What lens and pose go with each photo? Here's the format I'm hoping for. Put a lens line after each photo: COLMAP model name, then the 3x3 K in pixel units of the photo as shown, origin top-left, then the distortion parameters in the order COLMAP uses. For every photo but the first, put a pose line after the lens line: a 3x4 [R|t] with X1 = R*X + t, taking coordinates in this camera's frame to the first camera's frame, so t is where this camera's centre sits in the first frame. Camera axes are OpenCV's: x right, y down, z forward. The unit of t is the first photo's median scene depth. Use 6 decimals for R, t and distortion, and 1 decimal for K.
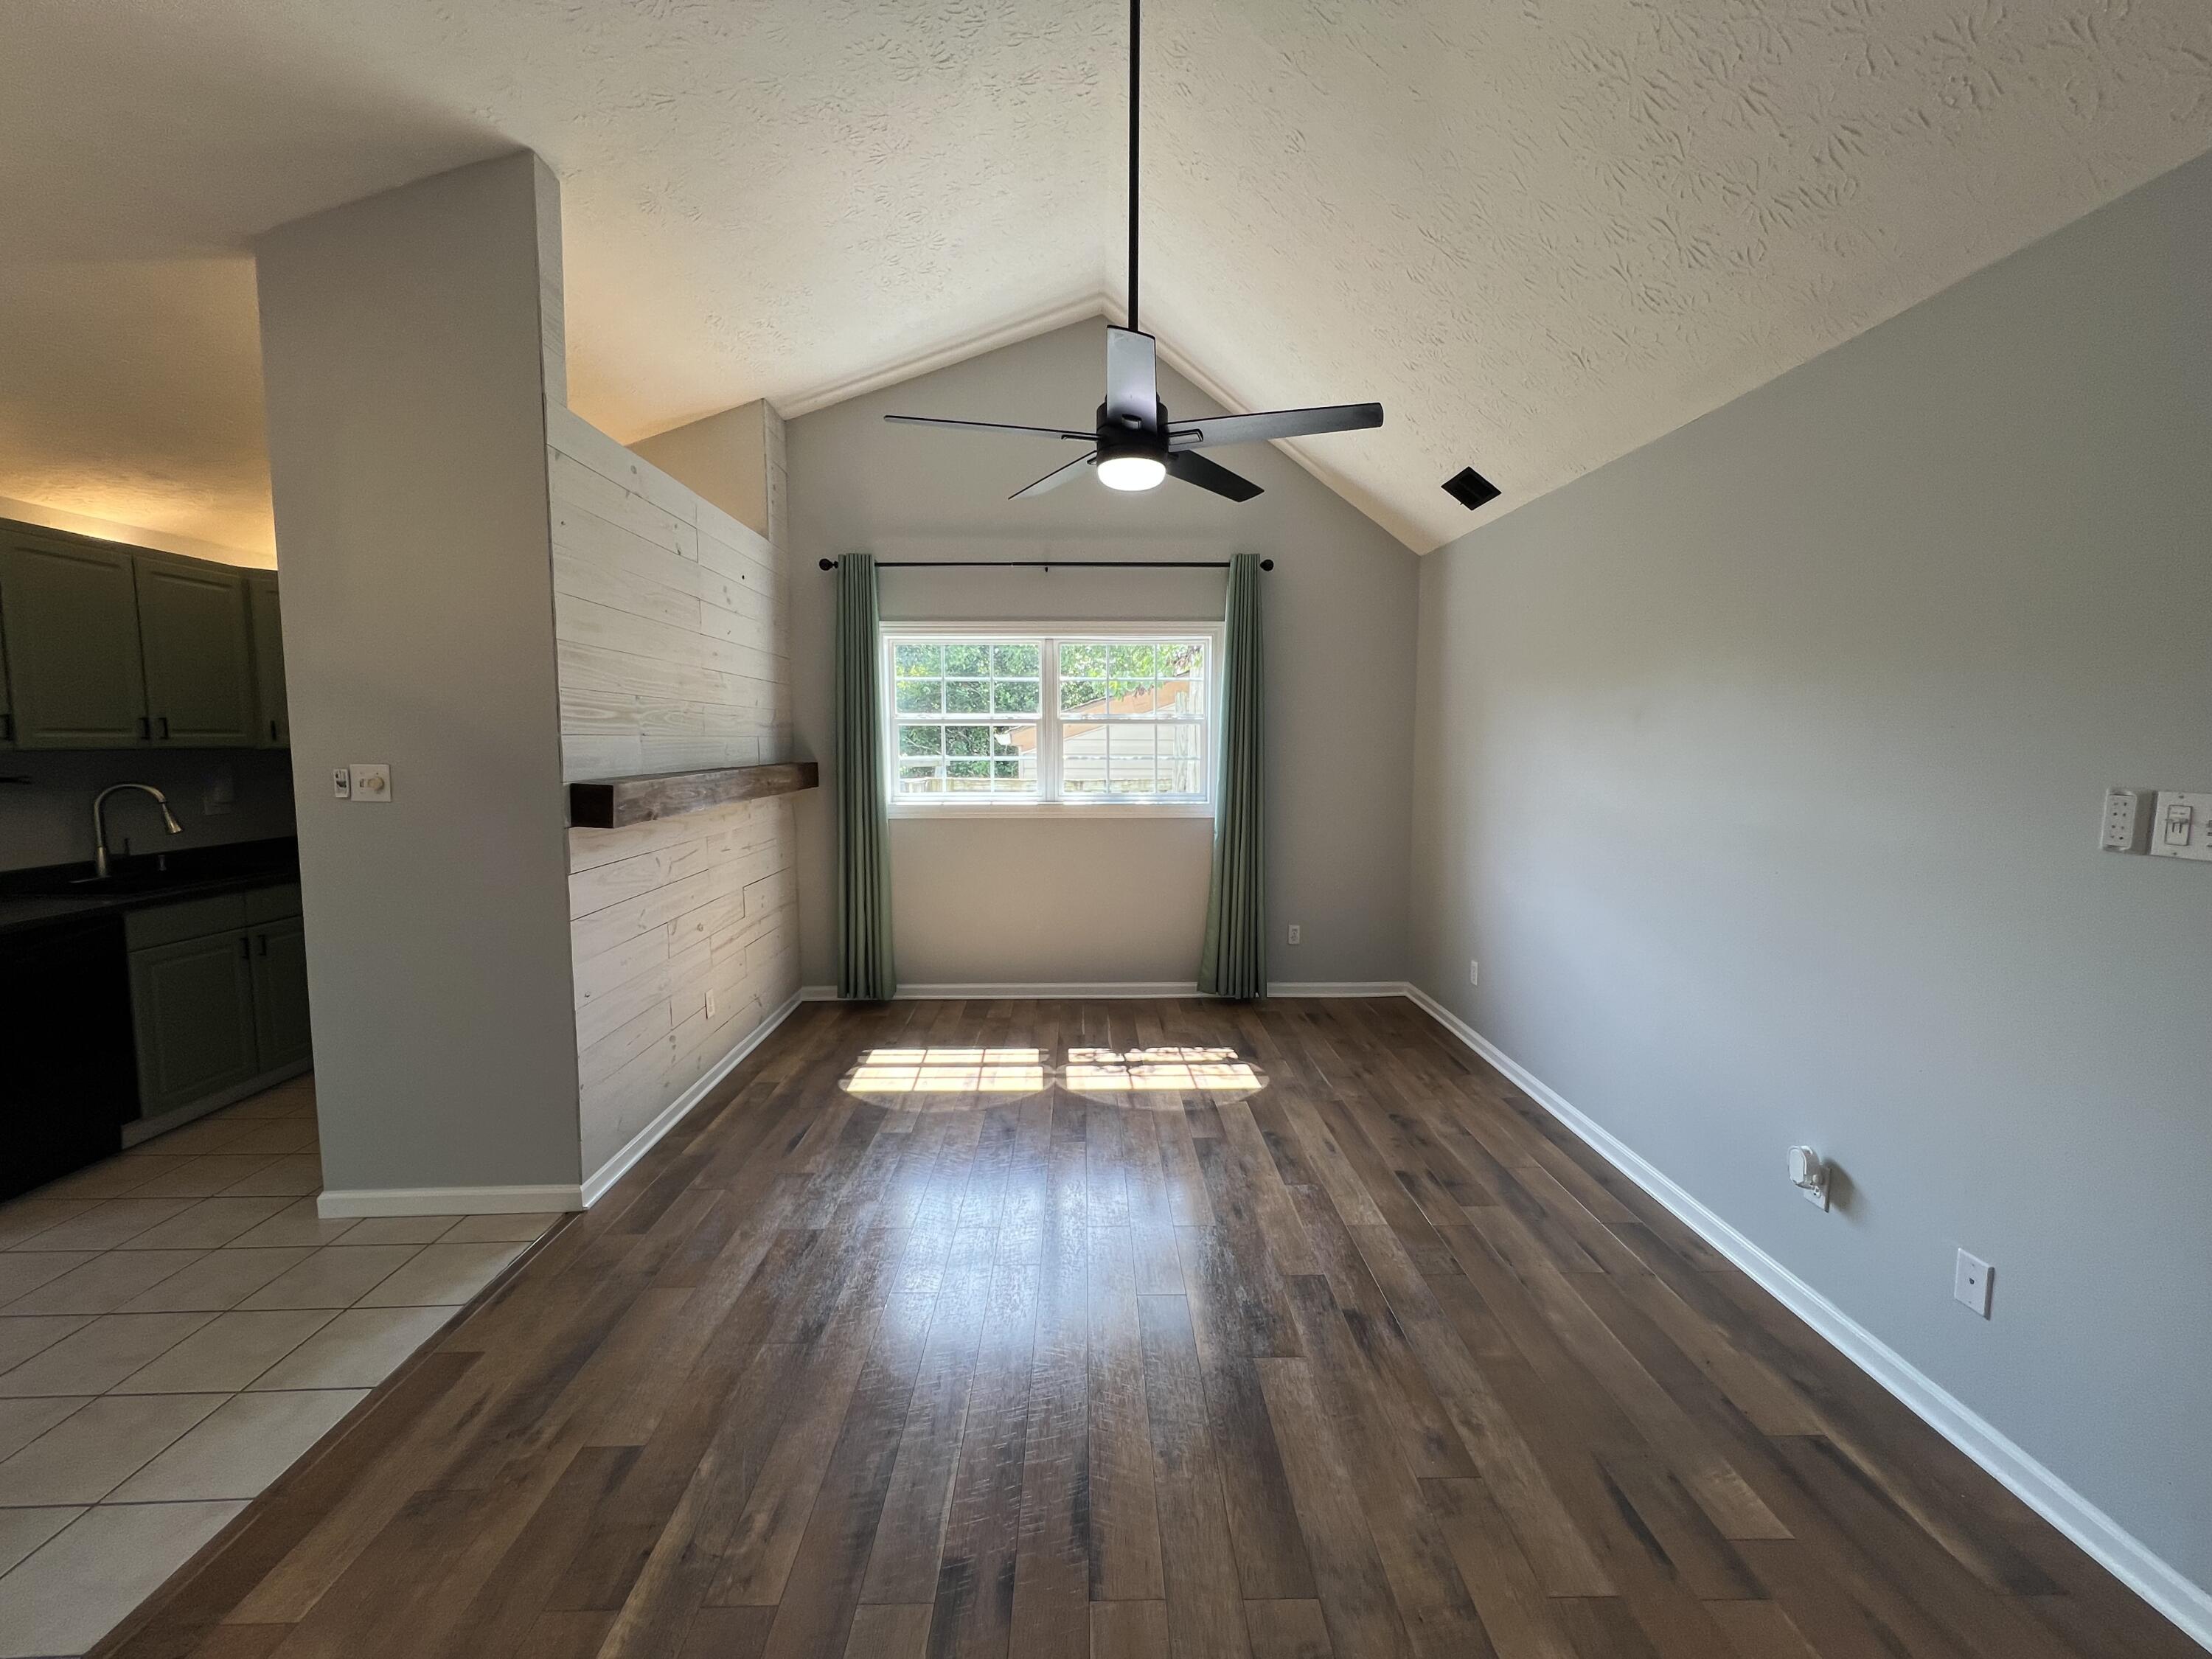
lens RADIAL K [[891.1, 0, 1109.4], [0, 891.1, 823.9], [0, 0, 1]] dist [-0.004193, 0.001240]
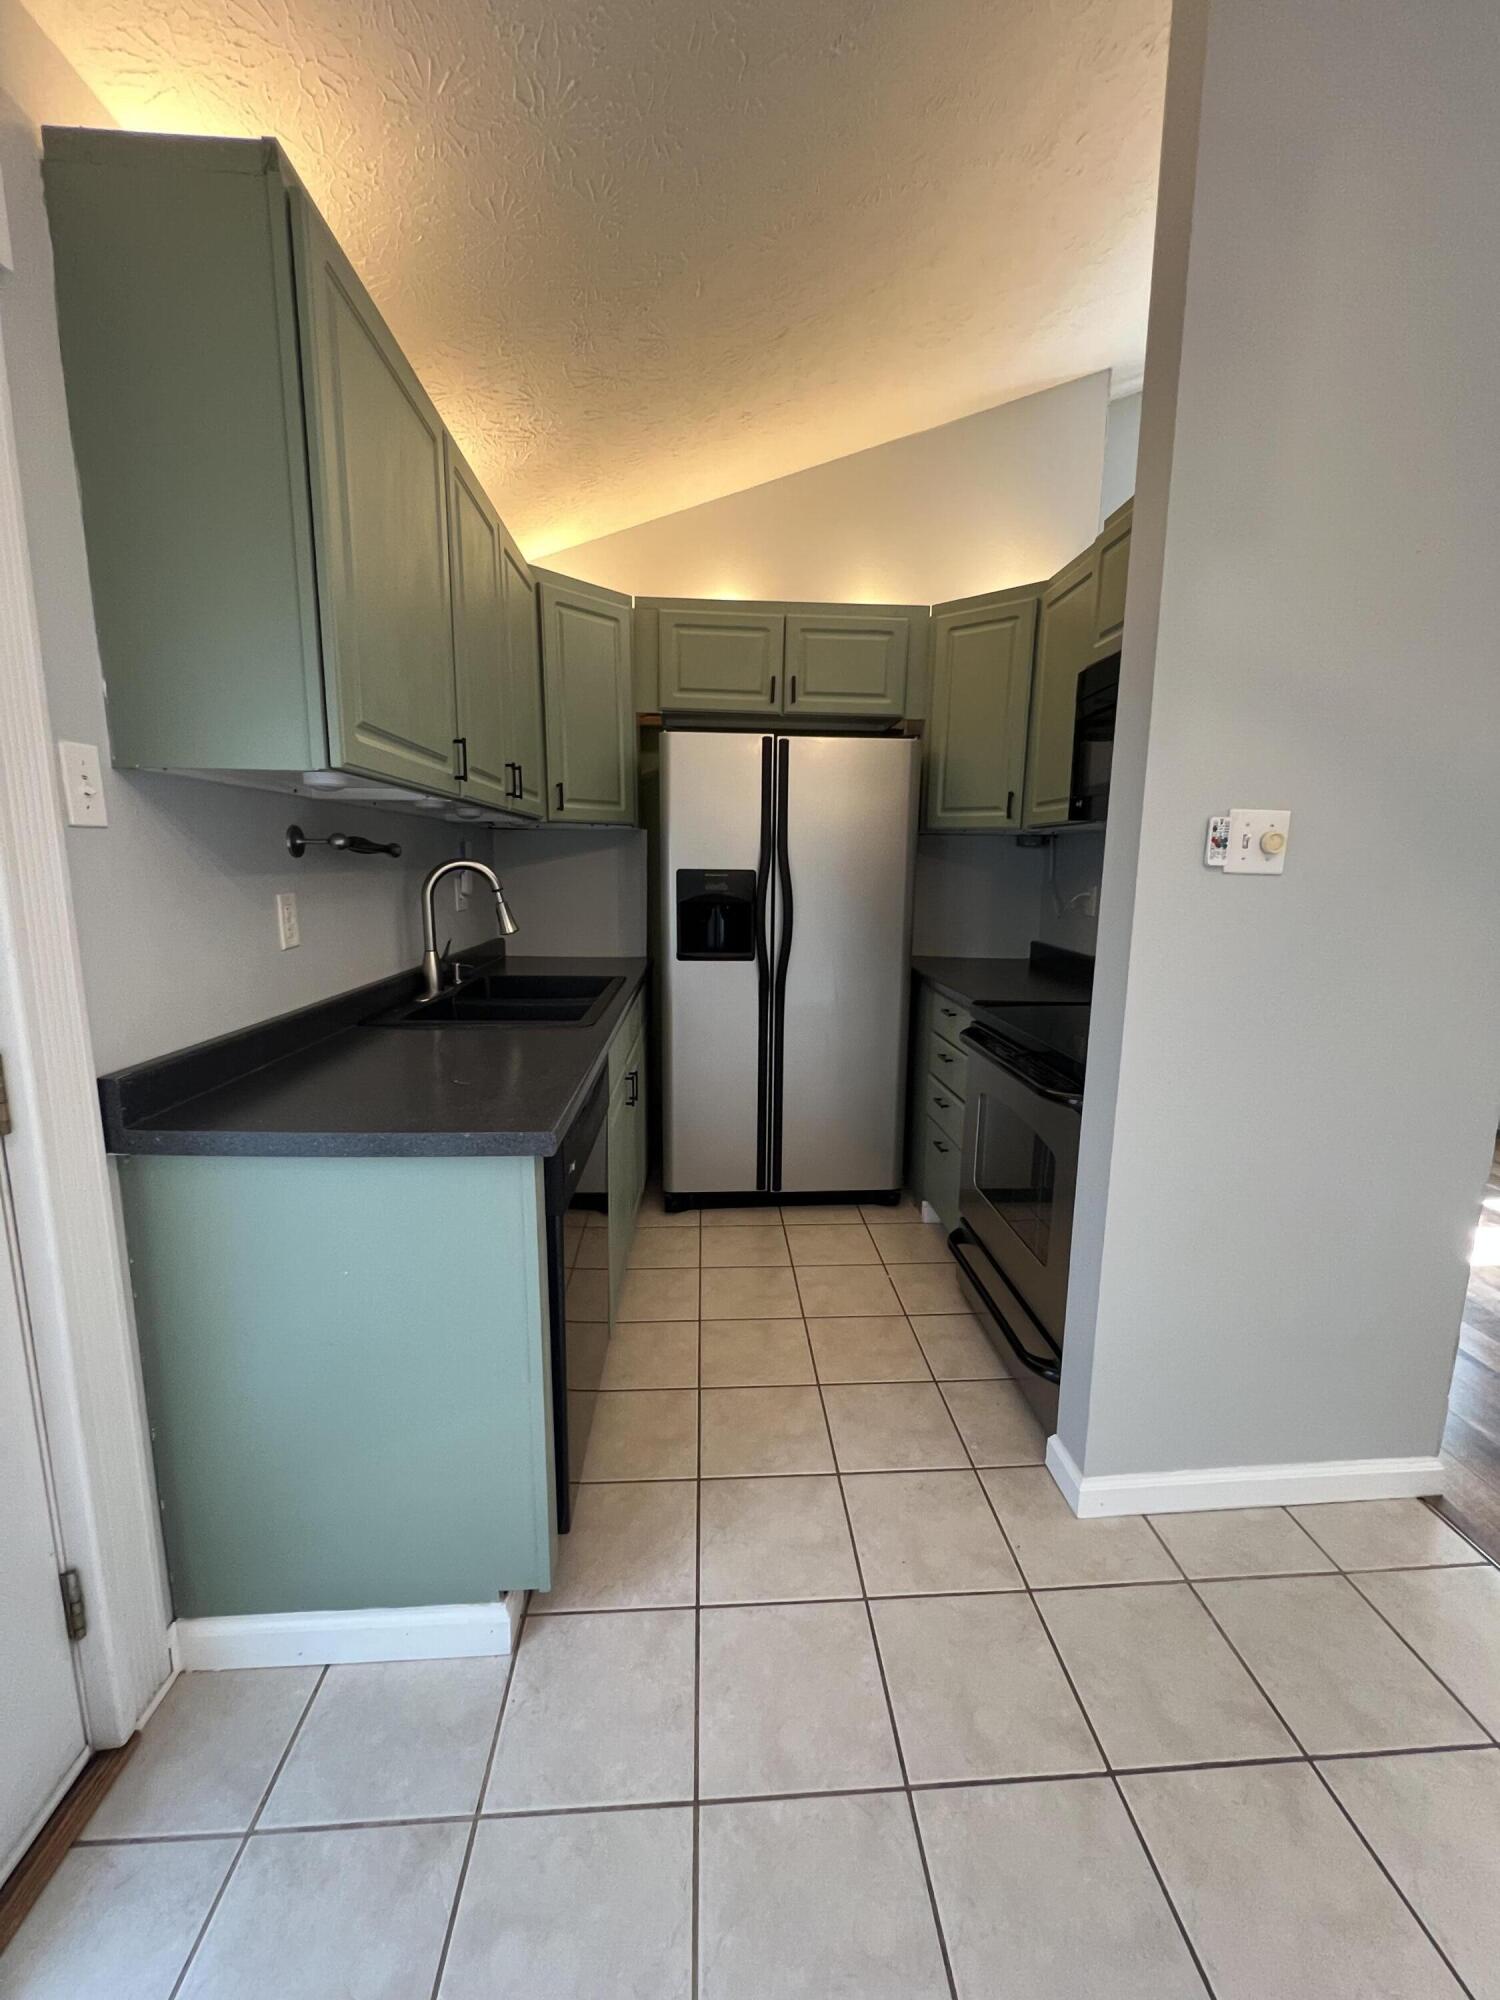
lens RADIAL K [[805.7, 0, 754.8], [0, 805.7, 1004.6], [0, 0, 1]] dist [-0.004193, 0.001240]
pose [[0.999663, 0.001533, 0.025919, -1.123432], [-0.003593, 0.996818, 0.079632, 0.020196], [-0.025714, -0.079698, 0.996487, 0.437692]]
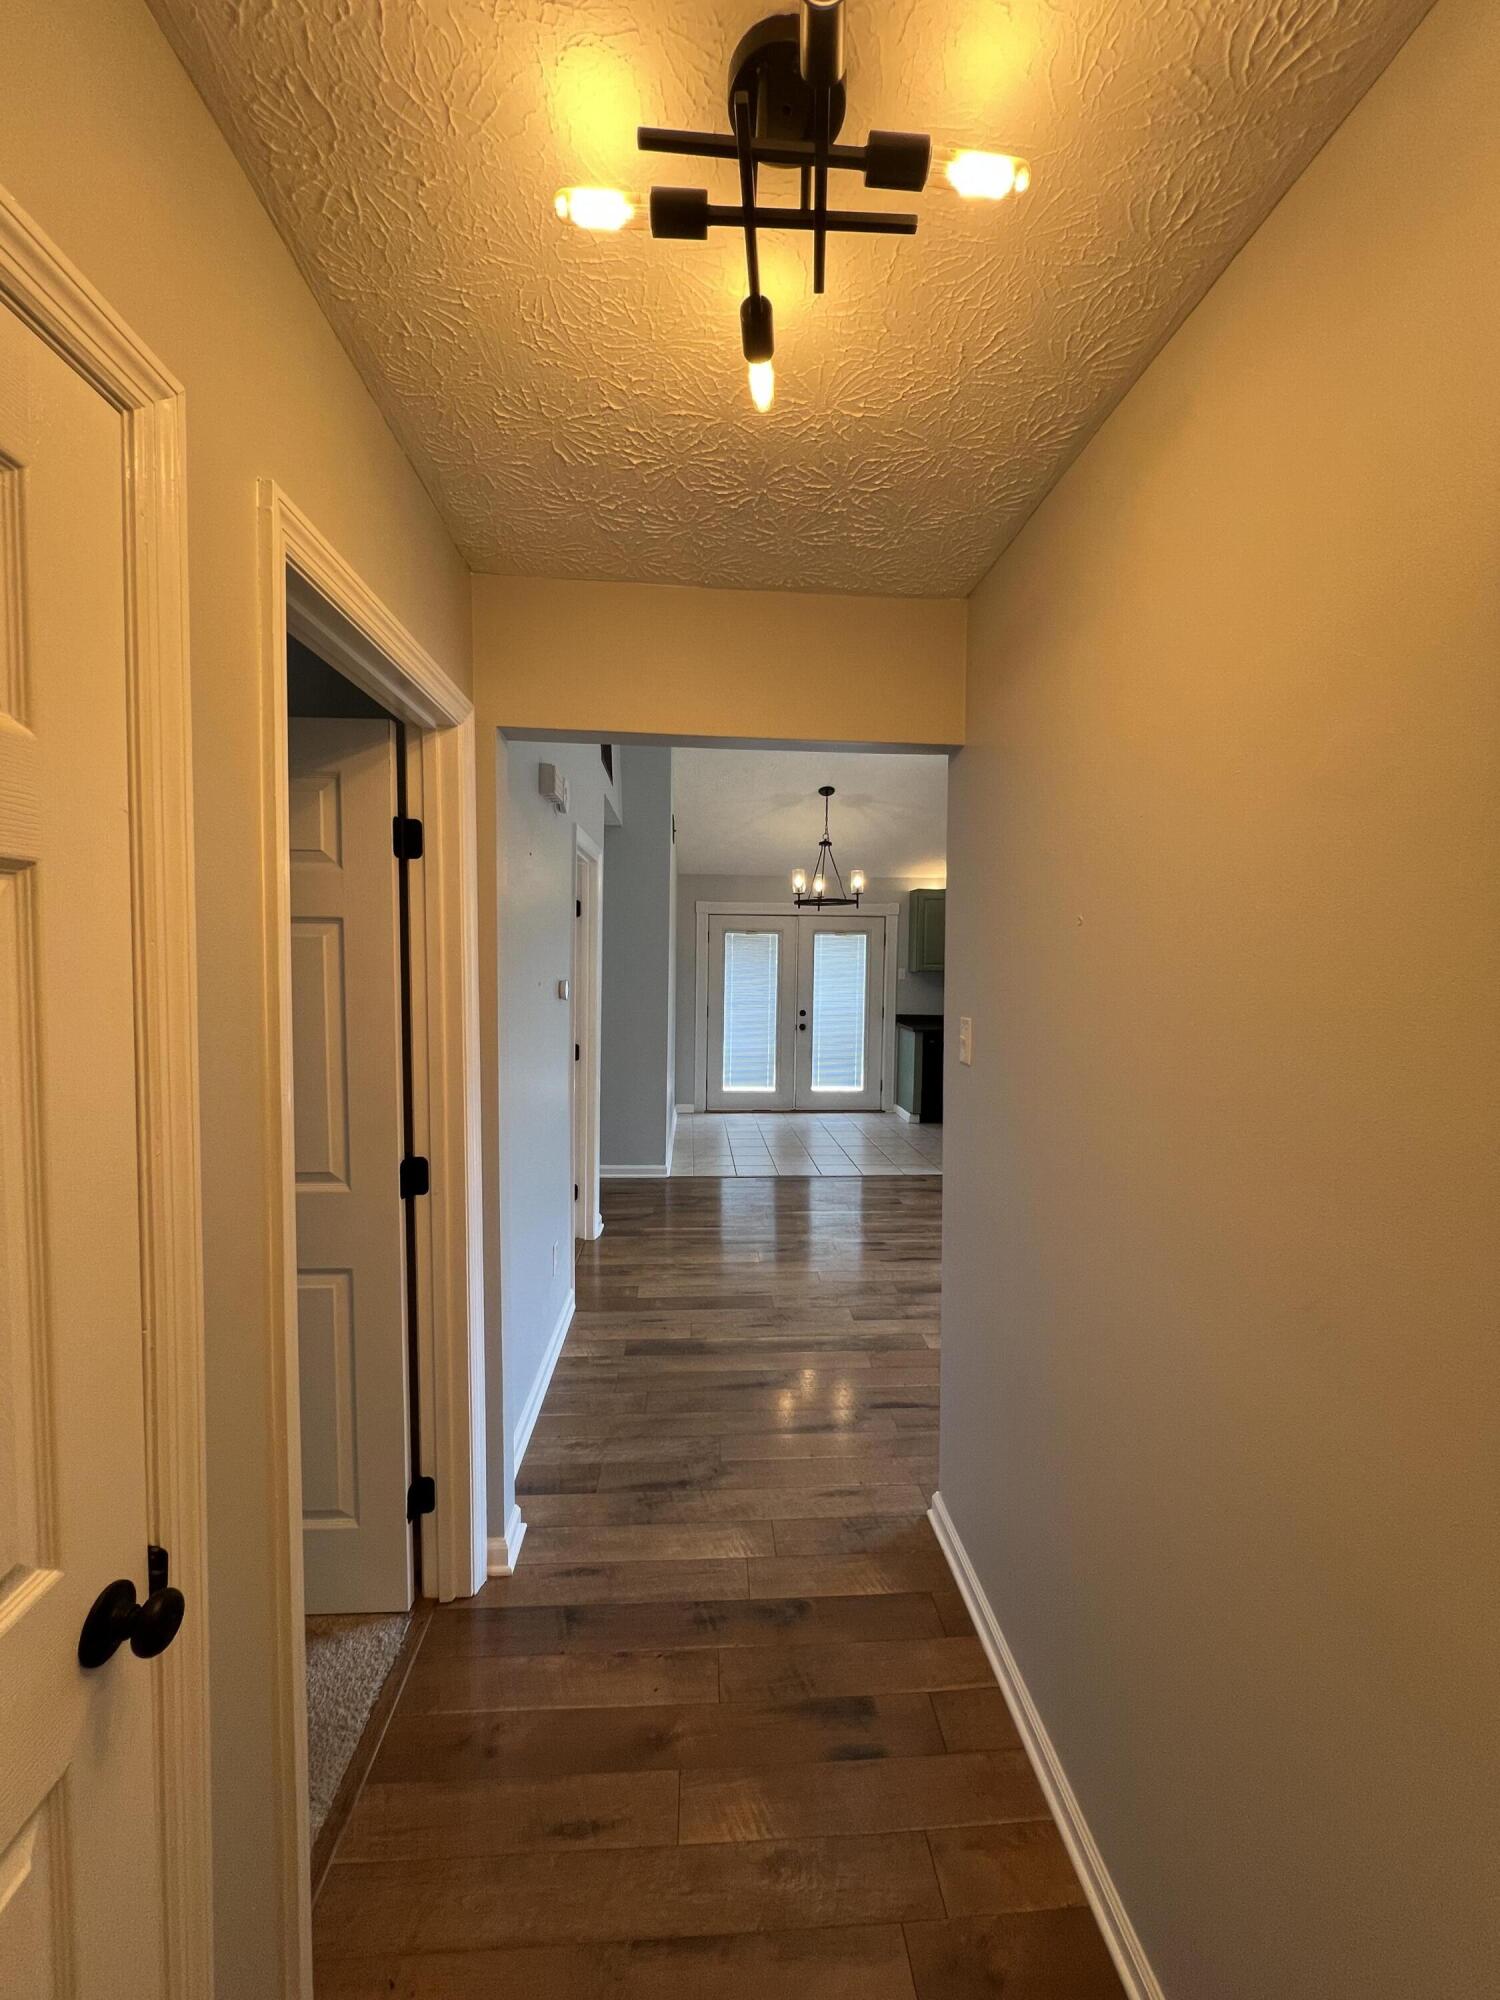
lens RADIAL K [[805.7, 0, 748.4], [0, 805.7, 999.4], [0, 0, 1]] dist [-0.004193, 0.001240]
pose [[0.031911, 0.047289, -0.998371, 1.416232], [-0.101387, 0.993881, 0.043835, -0.034299], [0.994335, 0.099823, 0.036510, 0.206822]]
